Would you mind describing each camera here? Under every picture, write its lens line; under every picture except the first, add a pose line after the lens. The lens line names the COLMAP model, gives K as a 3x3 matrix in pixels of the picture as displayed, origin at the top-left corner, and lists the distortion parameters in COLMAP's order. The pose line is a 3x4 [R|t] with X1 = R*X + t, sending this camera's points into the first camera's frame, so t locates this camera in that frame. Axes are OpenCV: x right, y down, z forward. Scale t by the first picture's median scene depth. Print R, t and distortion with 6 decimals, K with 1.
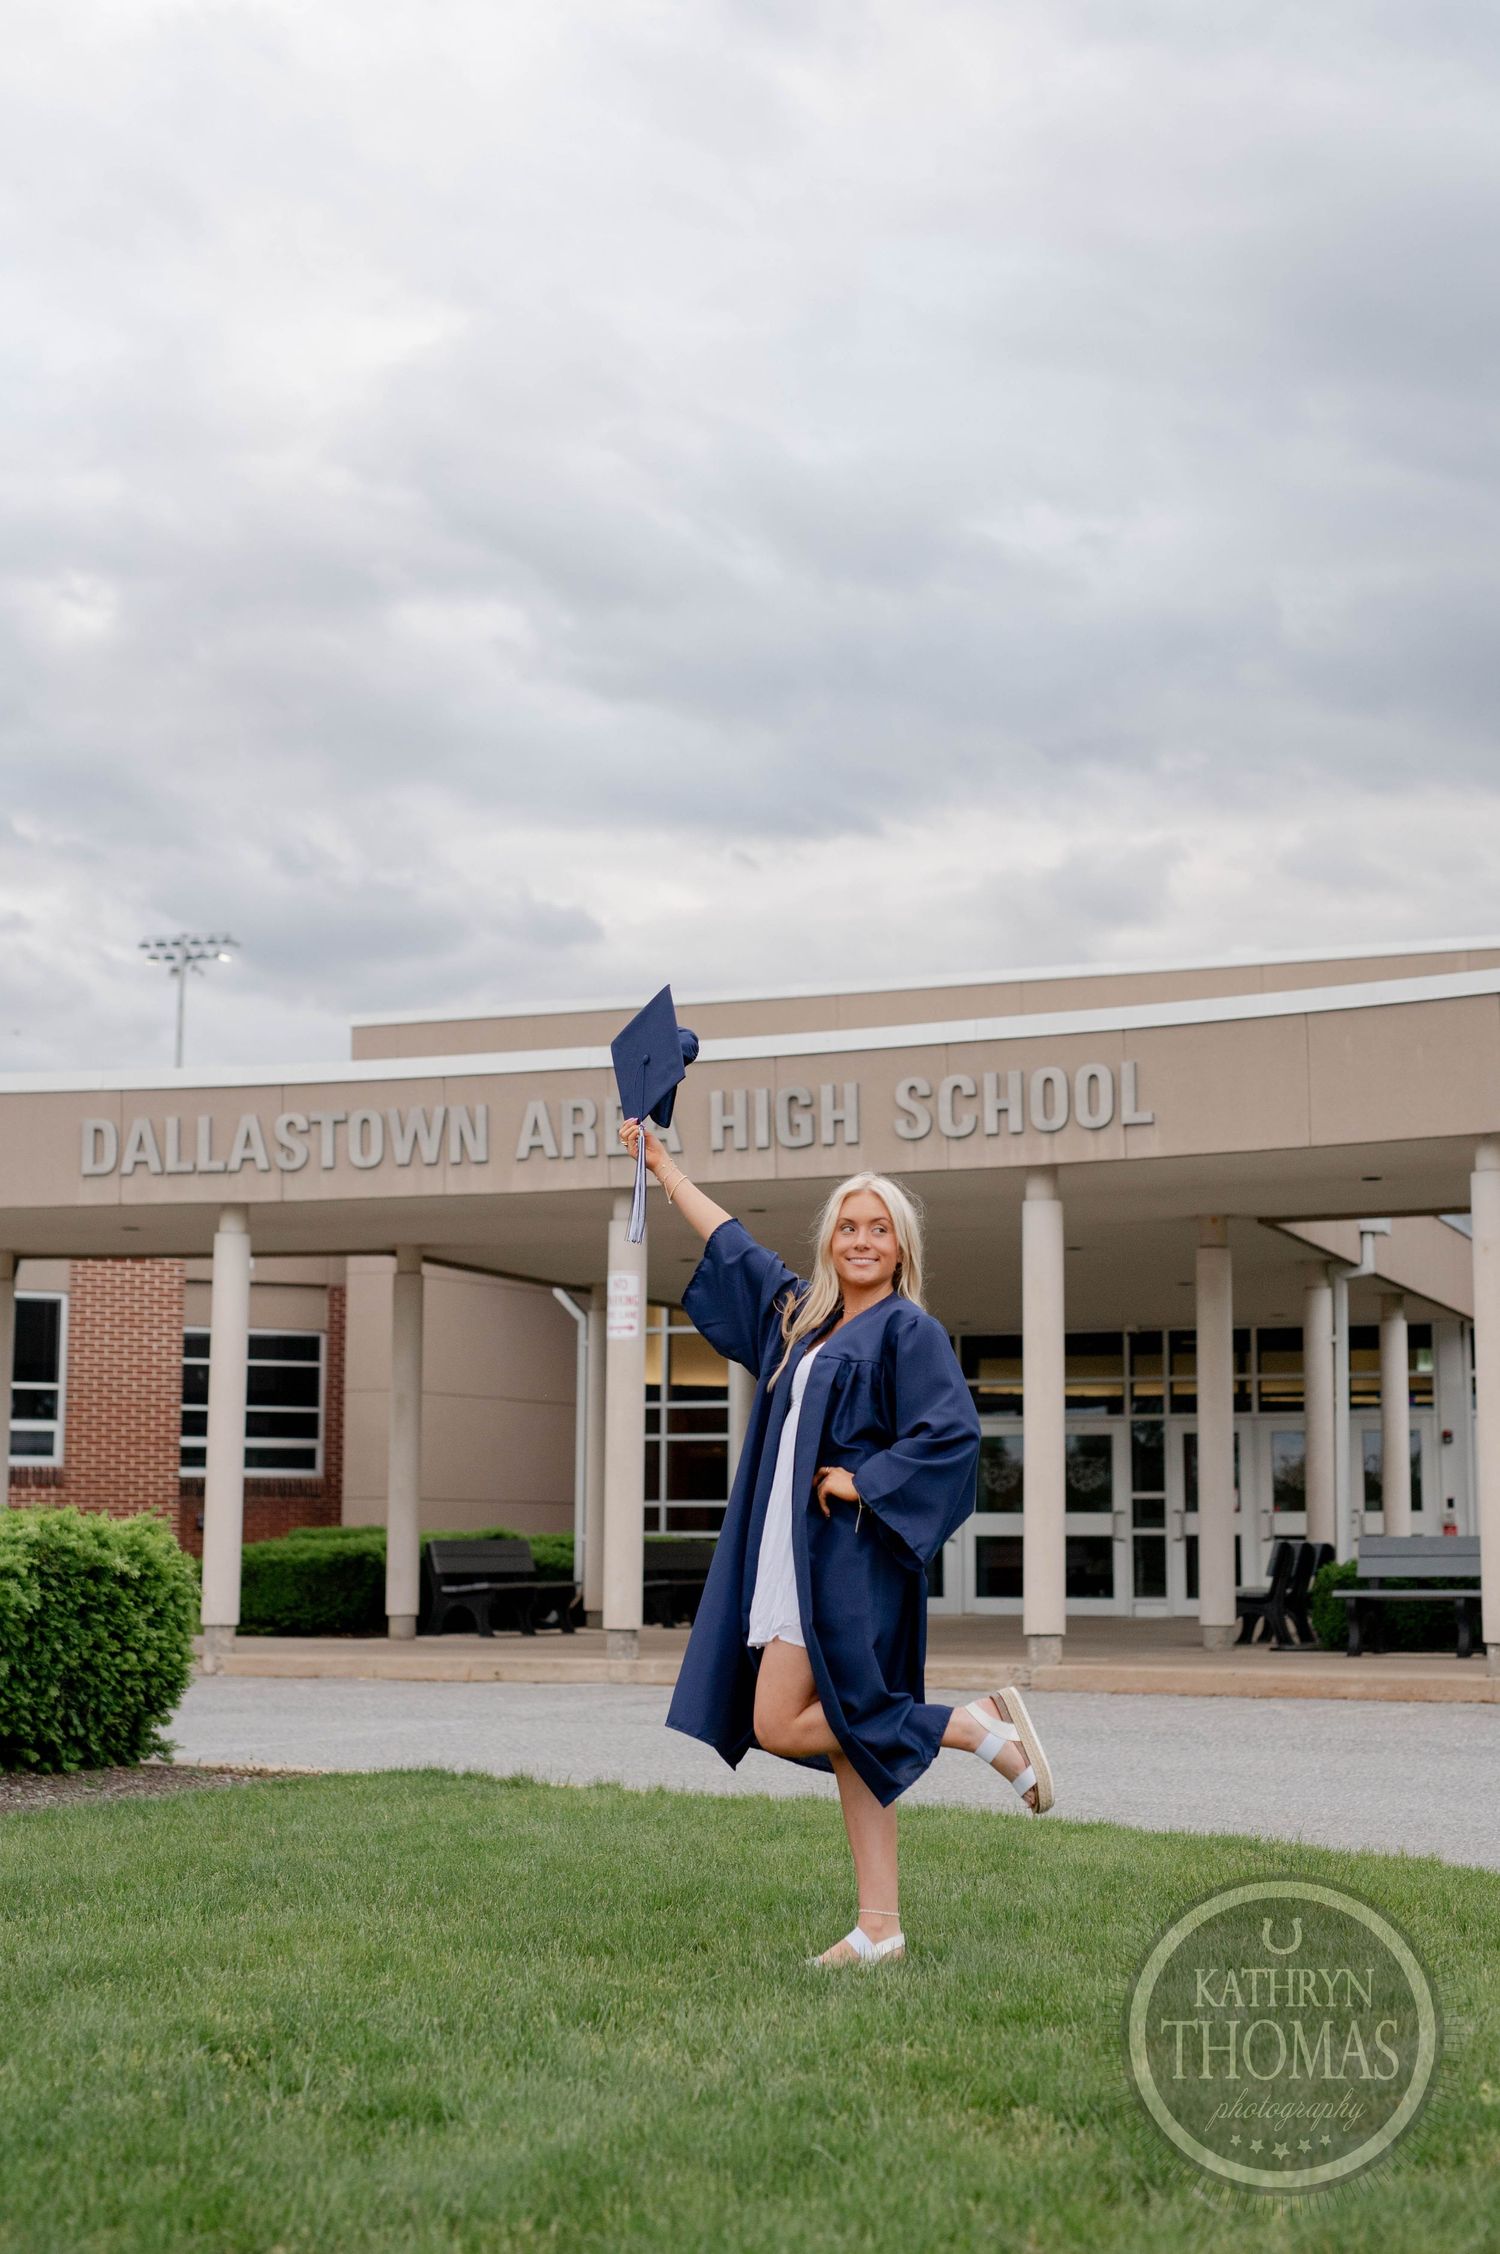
lens RADIAL K [[3115.4, 0, 743.3], [0, 3115.4, 1117.4], [0, 0, 1]] dist [-0.004338, 0.090588]
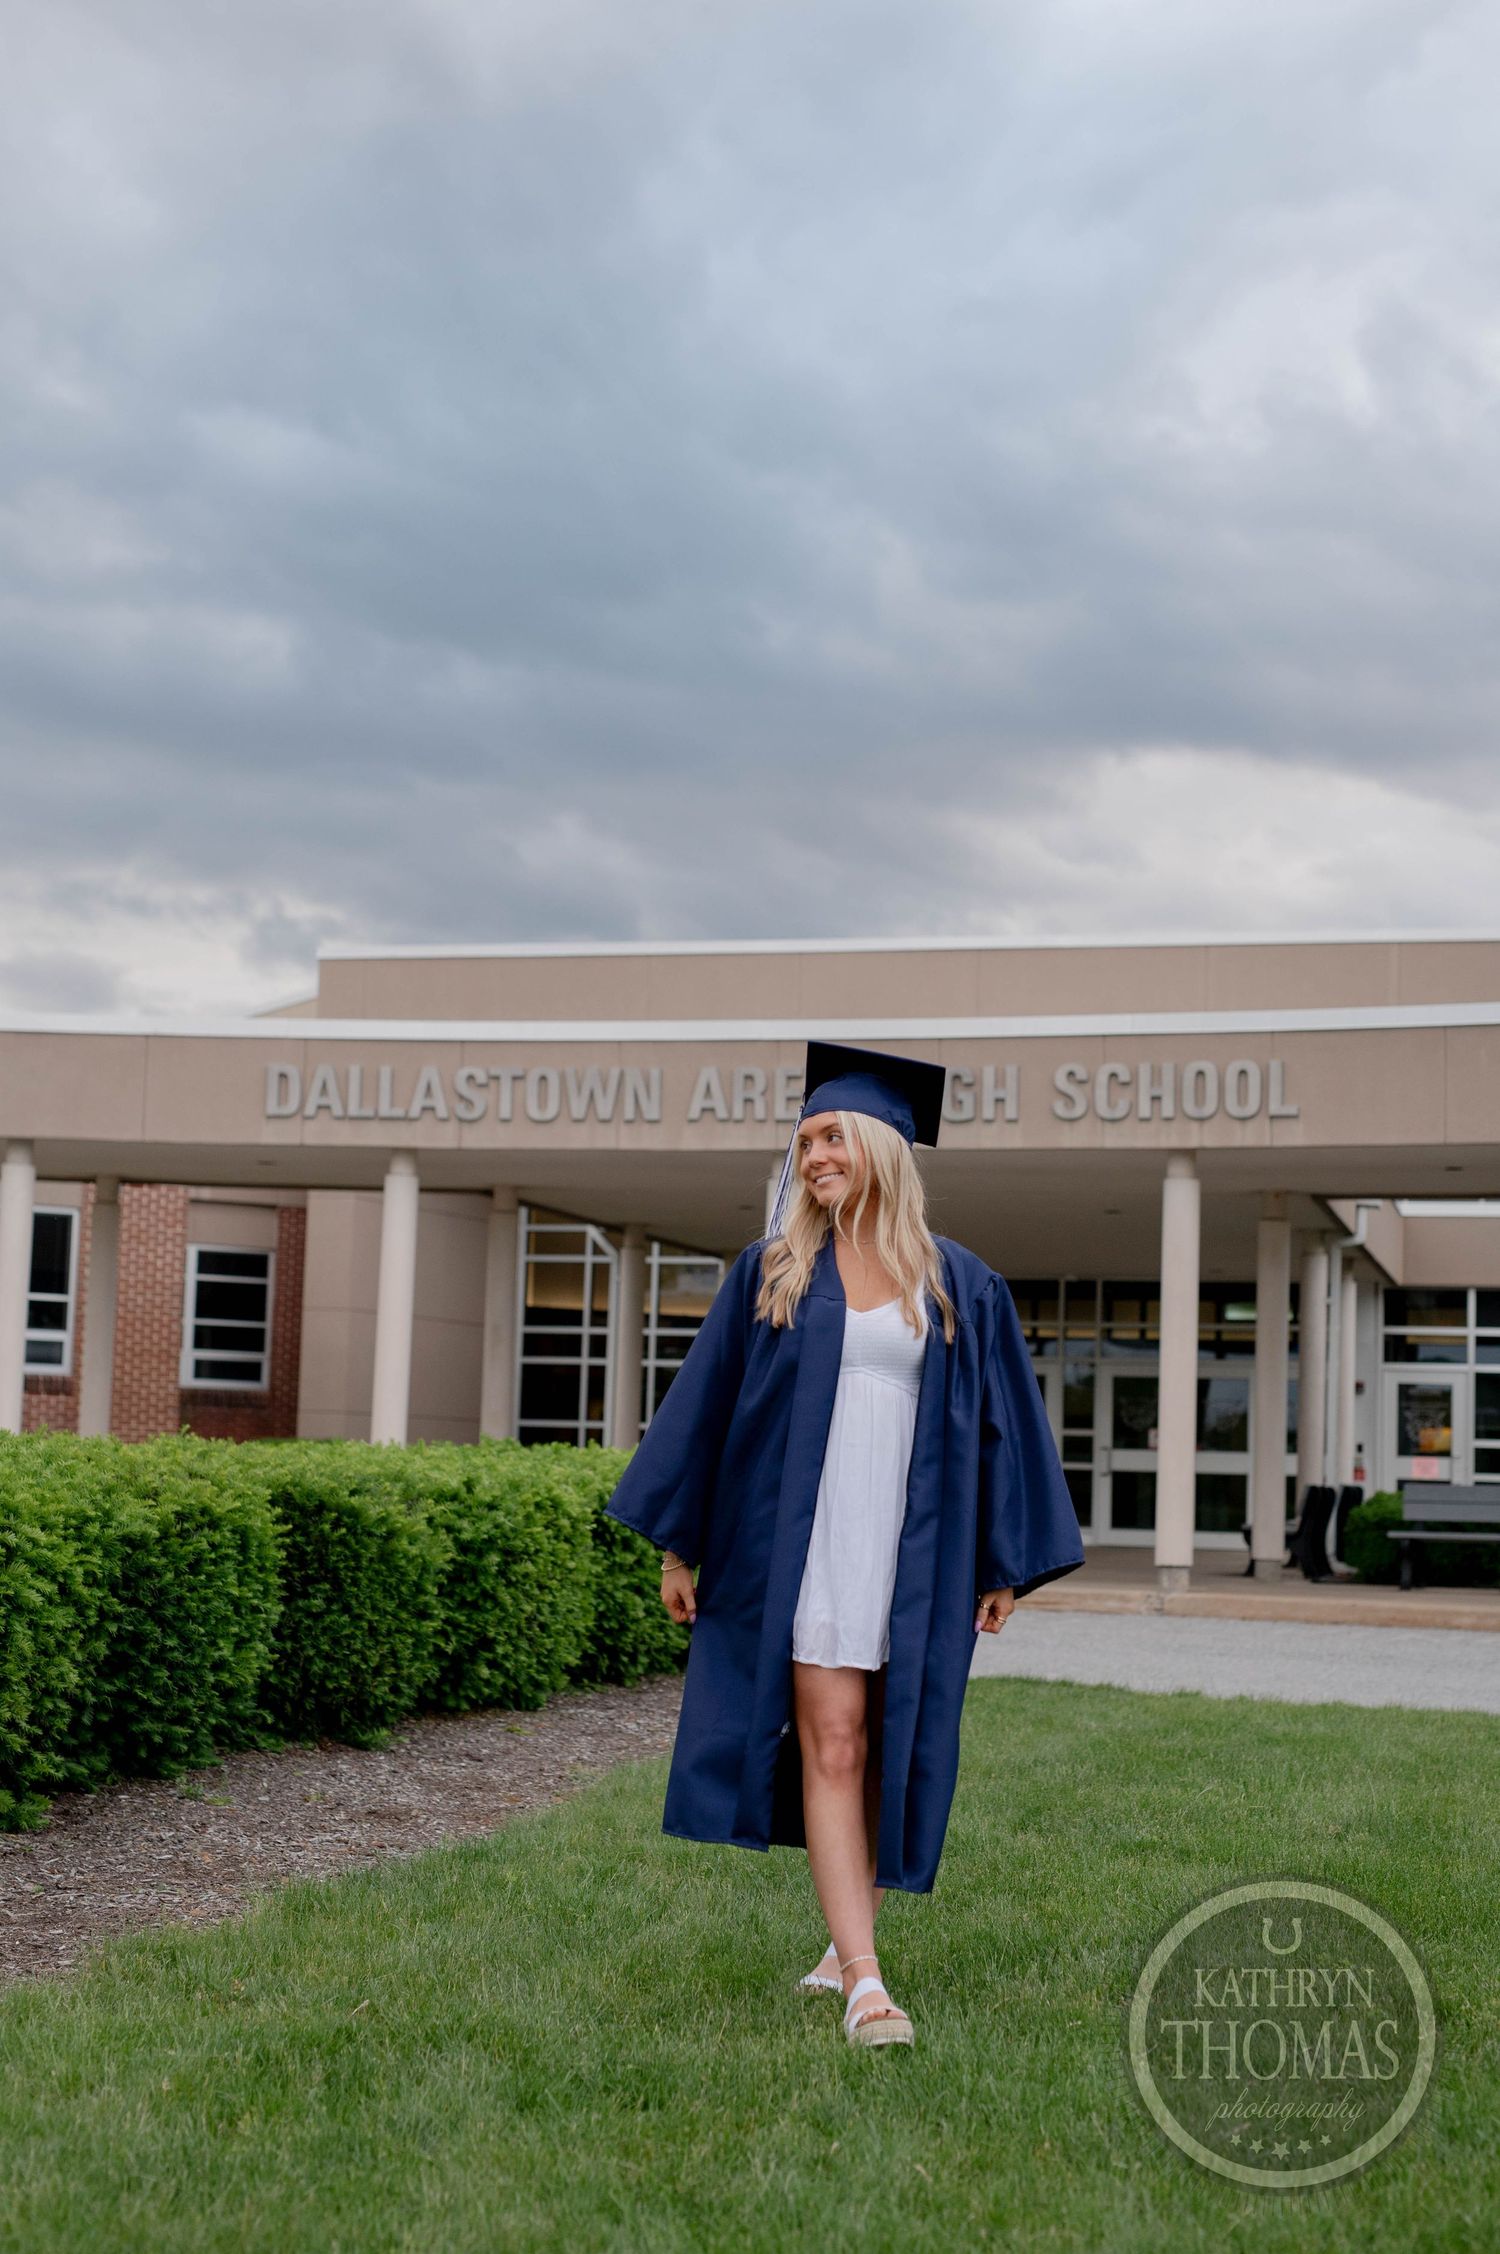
lens RADIAL K [[3122.1, 0, 750.0], [0, 3122.1, 1127.0], [0, 0, 1]] dist [-0.005567, 0.044700]
pose [[0.992766, 0.040180, 0.113141, -0.169900], [-0.043710, 0.998626, 0.028893, -0.016067], [-0.111824, -0.033630, 0.993159, -0.086187]]
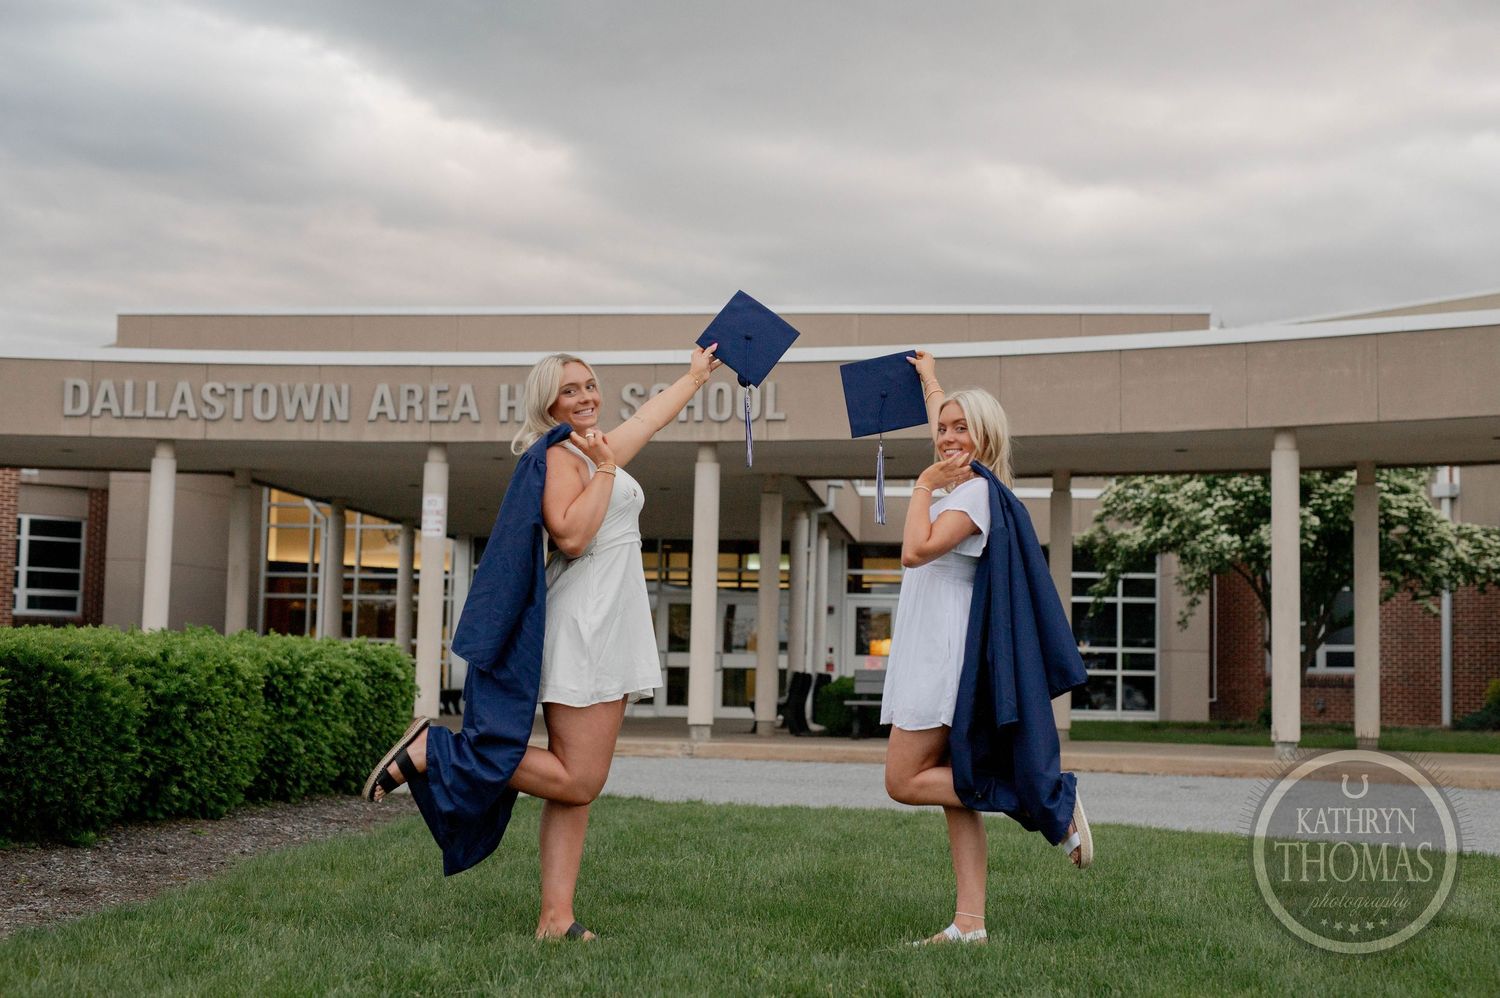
lens RADIAL K [[2073.2, 0, 753.7], [0, 2073.2, 496.8], [0, 0, 1]] dist [-0.004338, 0.090588]
pose [[0.964275, 0.040618, 0.261771, -0.152905], [-0.054130, 0.997537, 0.044613, -0.005142], [-0.259314, -0.057189, 0.964098, -0.058715]]
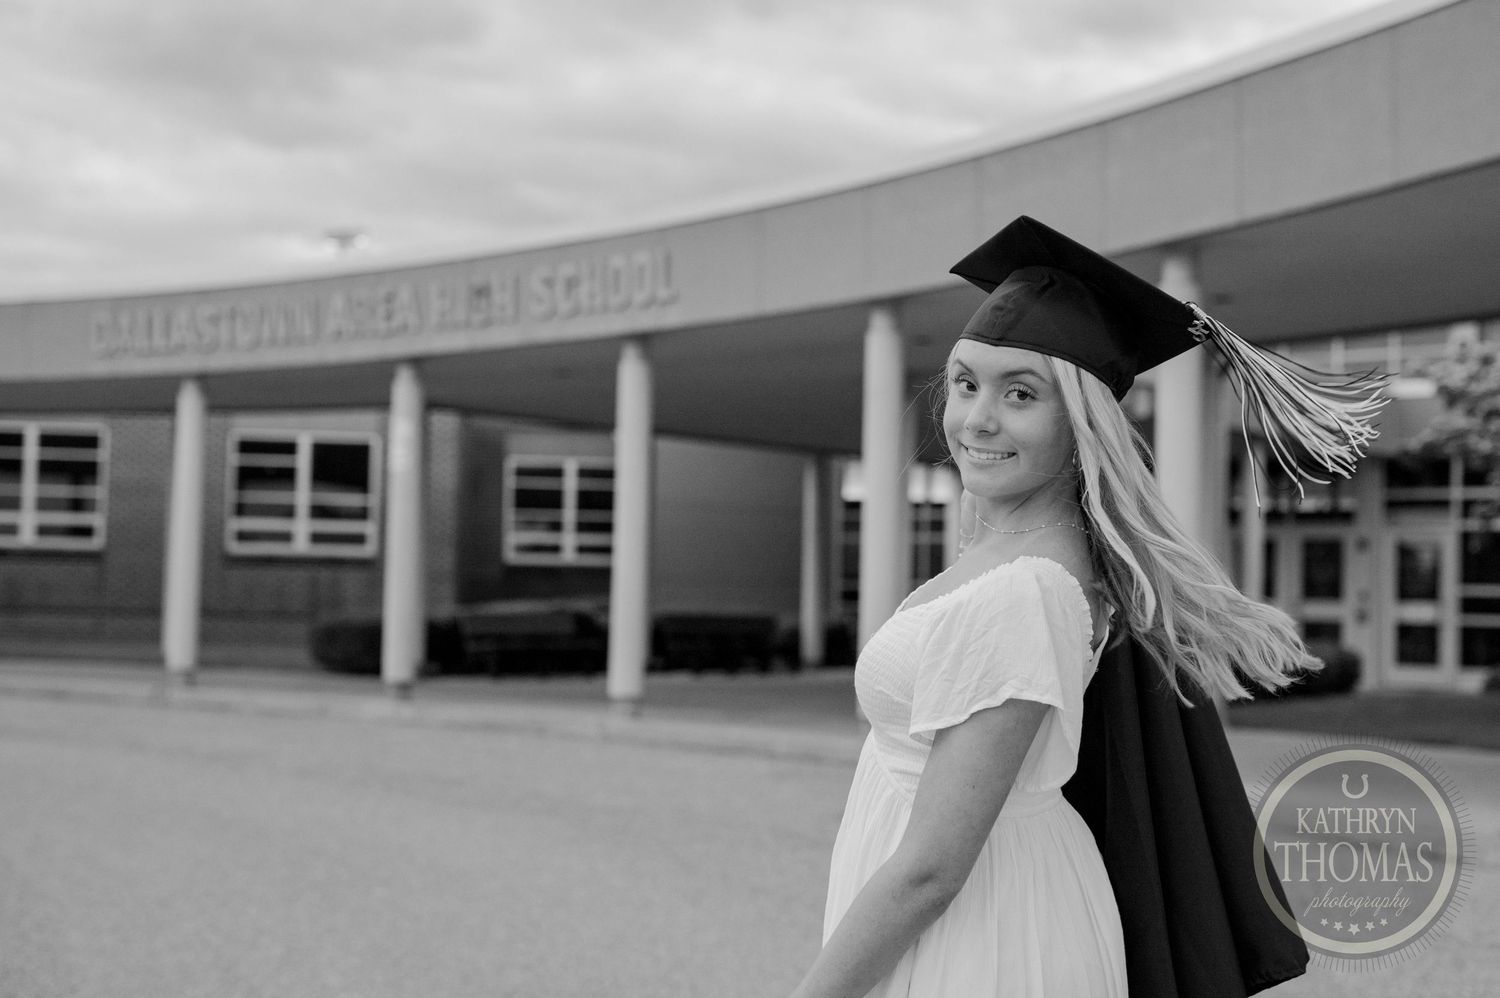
lens RADIAL K [[2094.2, 0, 750.0], [0, 2094.2, 499.0], [0, 0, 1]] dist [0.005061, 0.024798]
pose [[0.954319, 0.004330, -0.298759, 0.366395], [0.021583, 0.996284, 0.083381, 0.010742], [0.298010, -0.086020, 0.950679, 0.170827]]
